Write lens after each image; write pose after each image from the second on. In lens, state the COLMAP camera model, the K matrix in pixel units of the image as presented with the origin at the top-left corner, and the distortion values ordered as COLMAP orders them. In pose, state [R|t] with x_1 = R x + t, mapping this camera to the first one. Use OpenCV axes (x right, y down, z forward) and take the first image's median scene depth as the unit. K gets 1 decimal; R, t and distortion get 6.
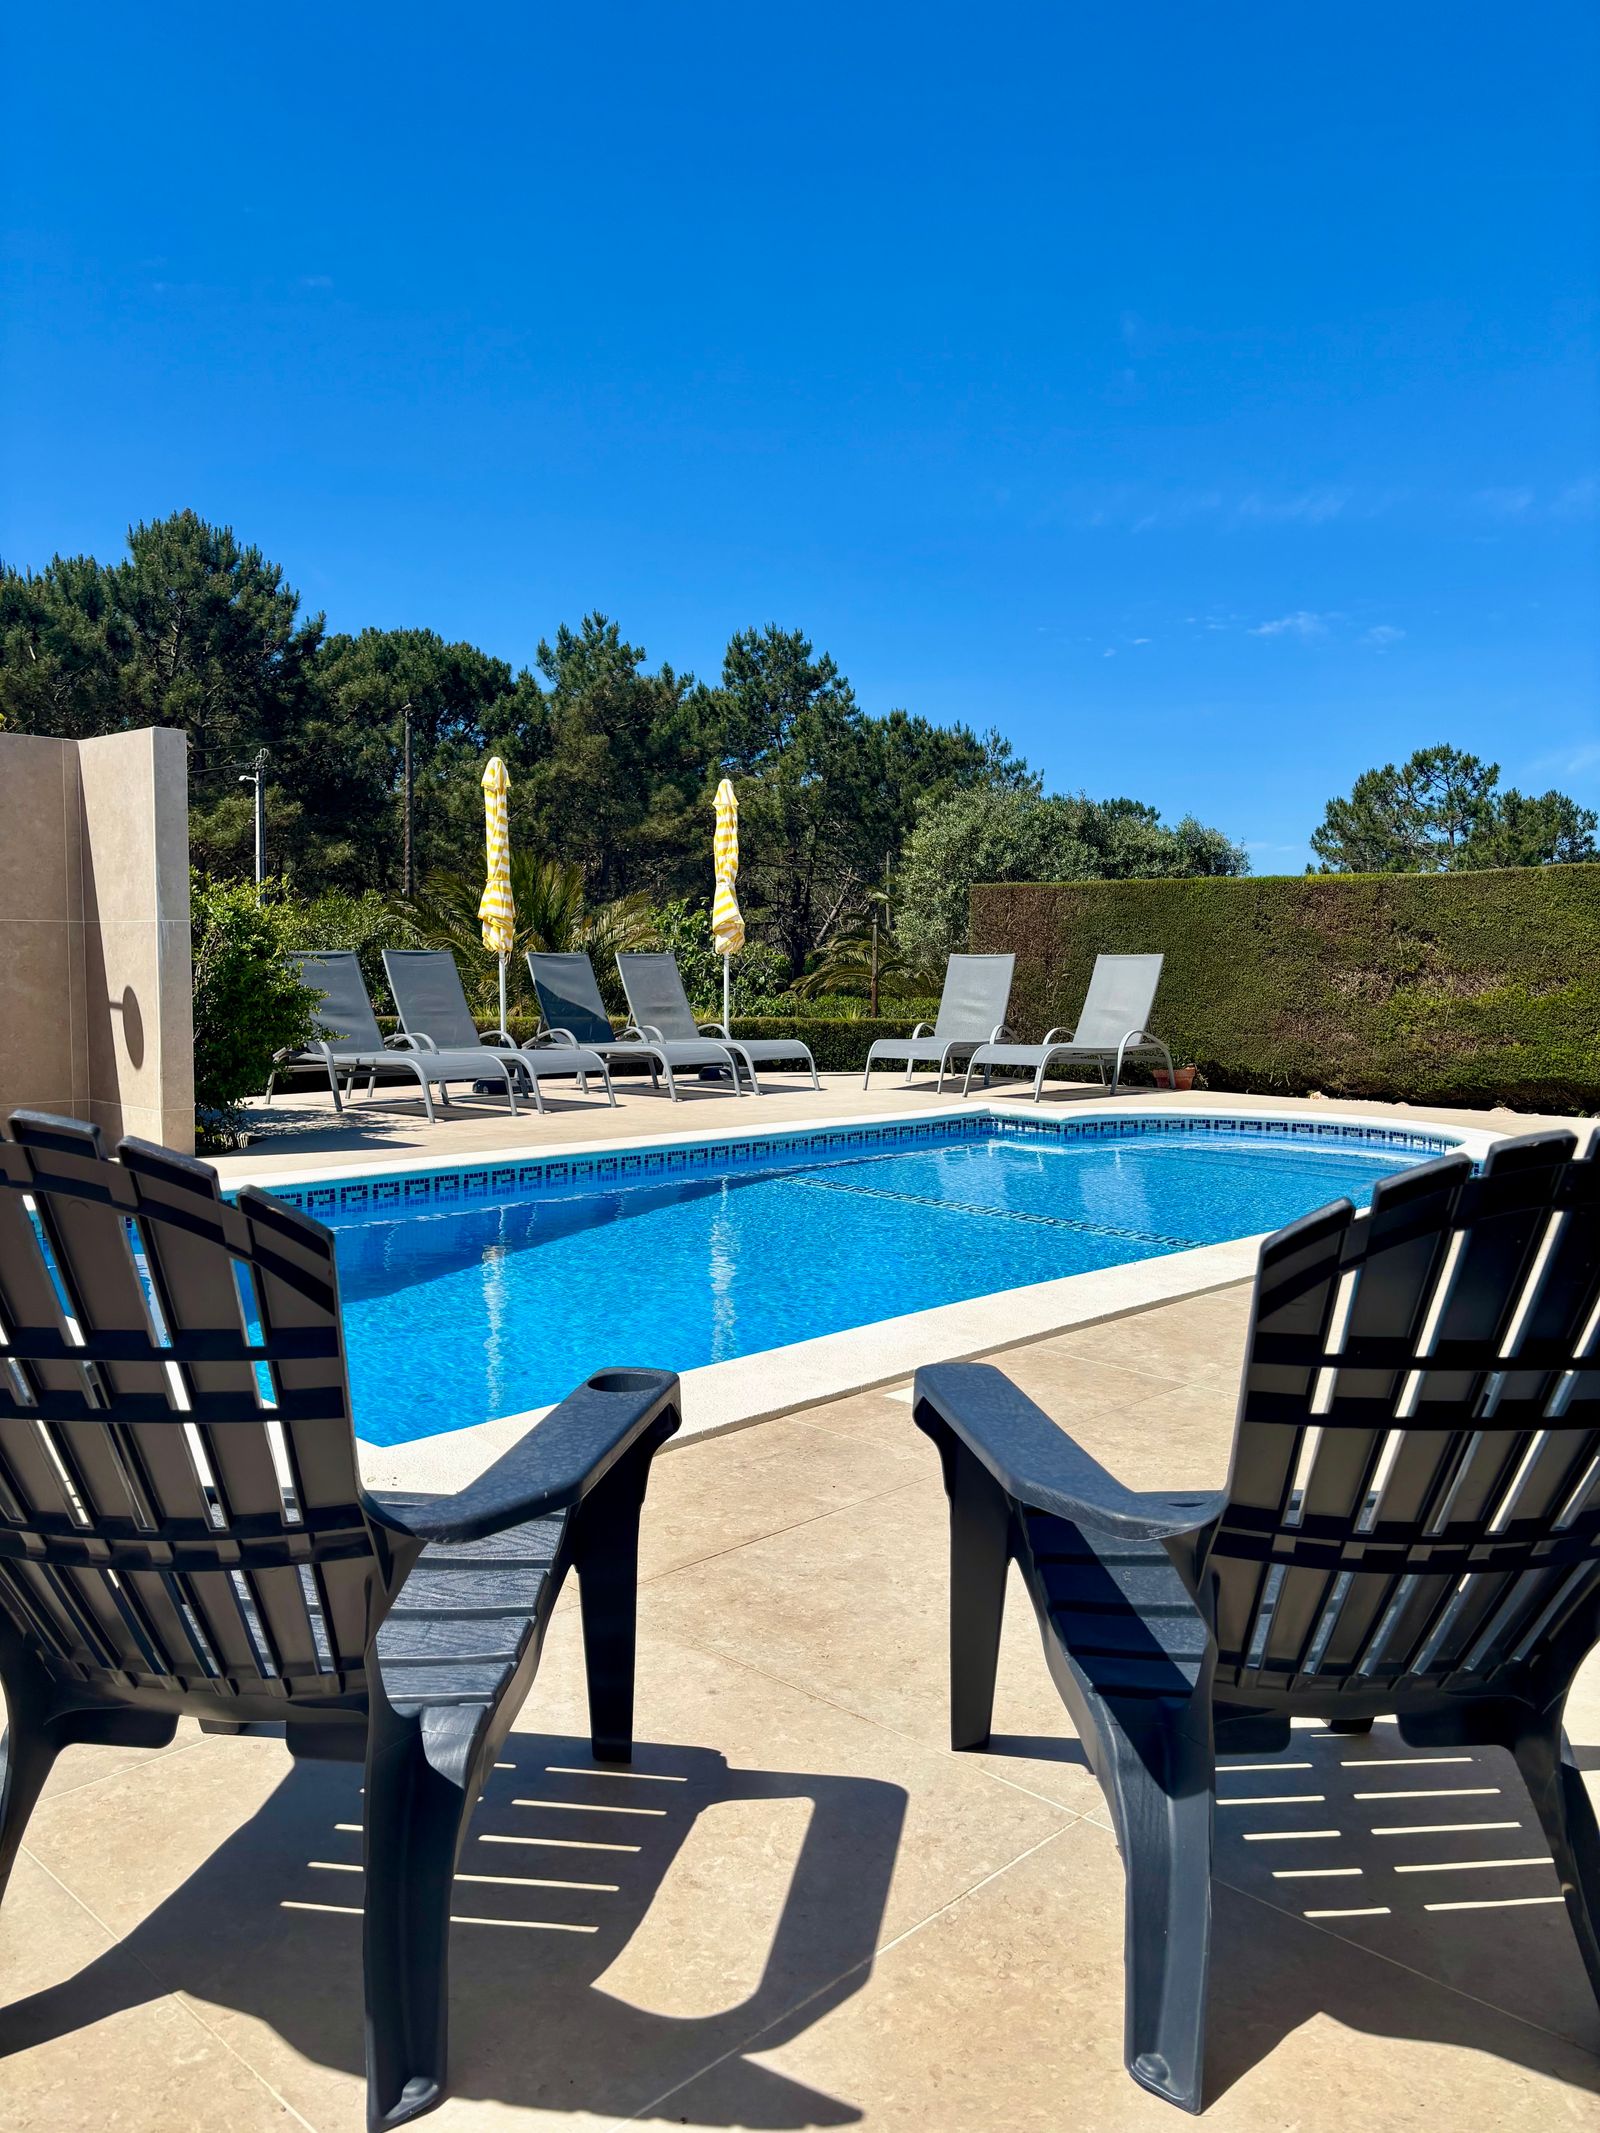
lens RADIAL K [[1662.2, 0, 753.9], [0, 1662.2, 1100.8], [0, 0, 1]] dist [0.046558, -0.034524]
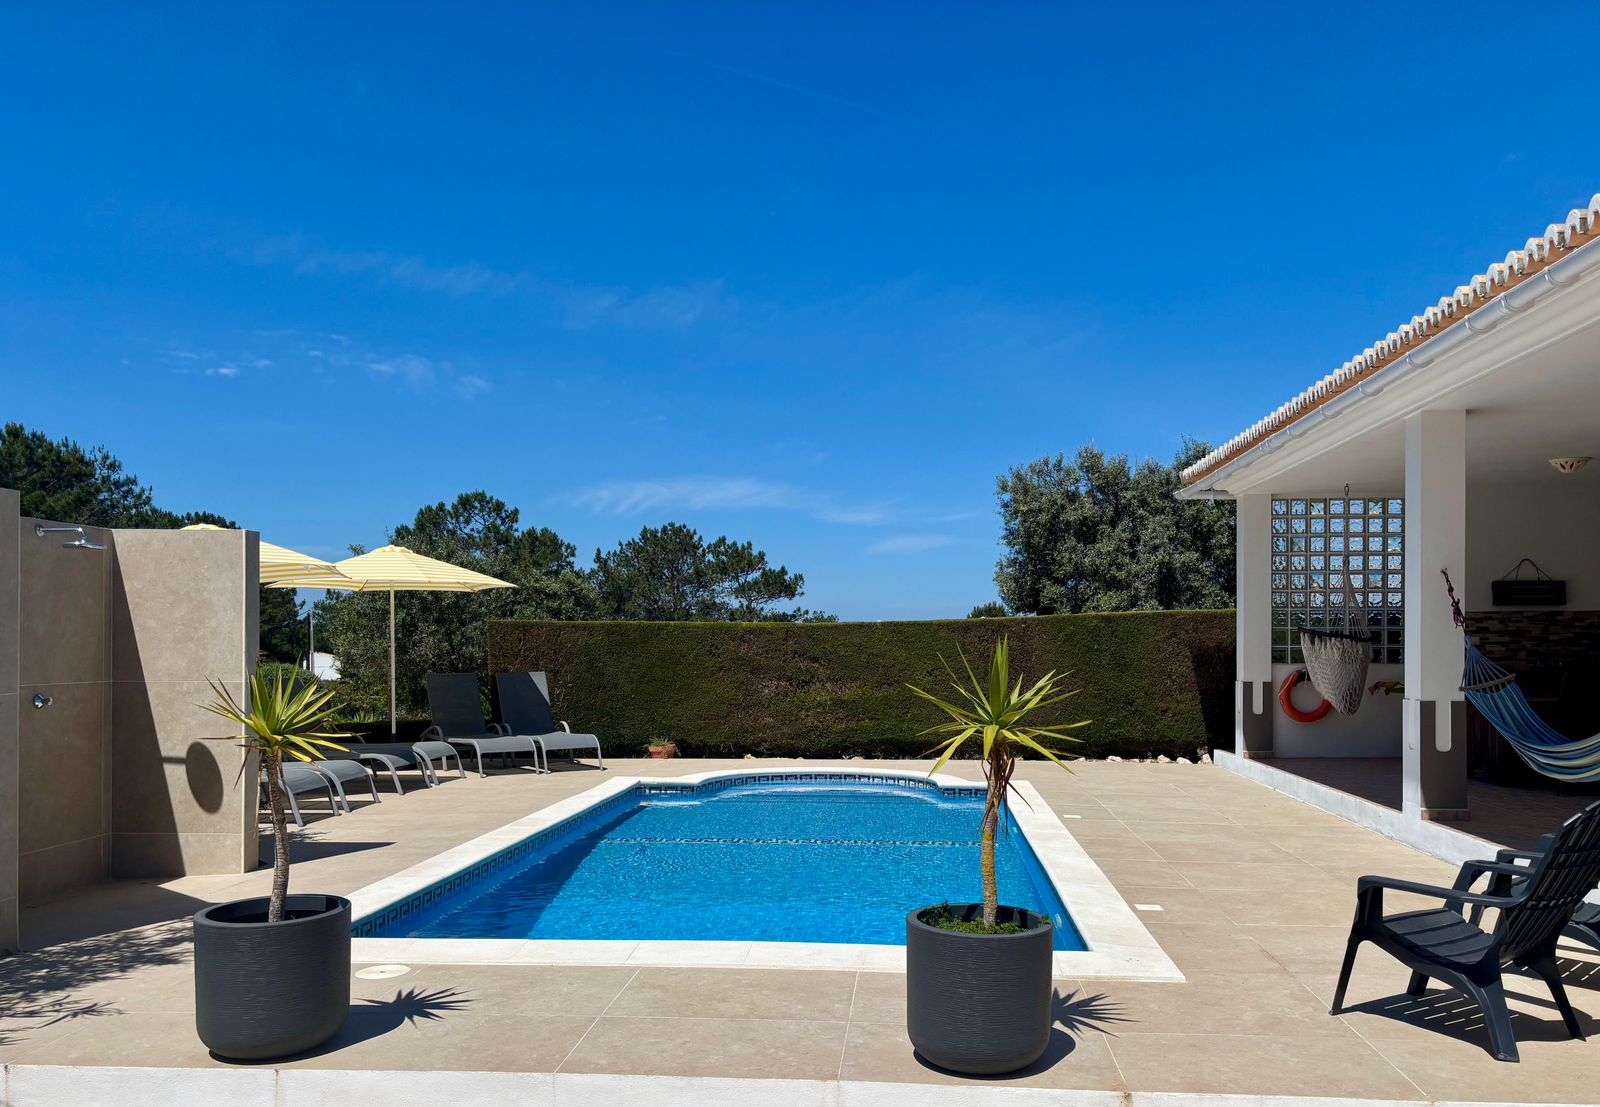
lens RADIAL K [[1318.0, 0, 863.4], [0, 1318.0, 658.2], [0, 0, 1]] dist [0.080631, -0.061794]
pose [[0.748441, -0.015689, 0.663016, -0.143858], [0.062878, 0.996895, -0.047390, -0.010490], [-0.660214, 0.077157, 0.747104, -0.012014]]
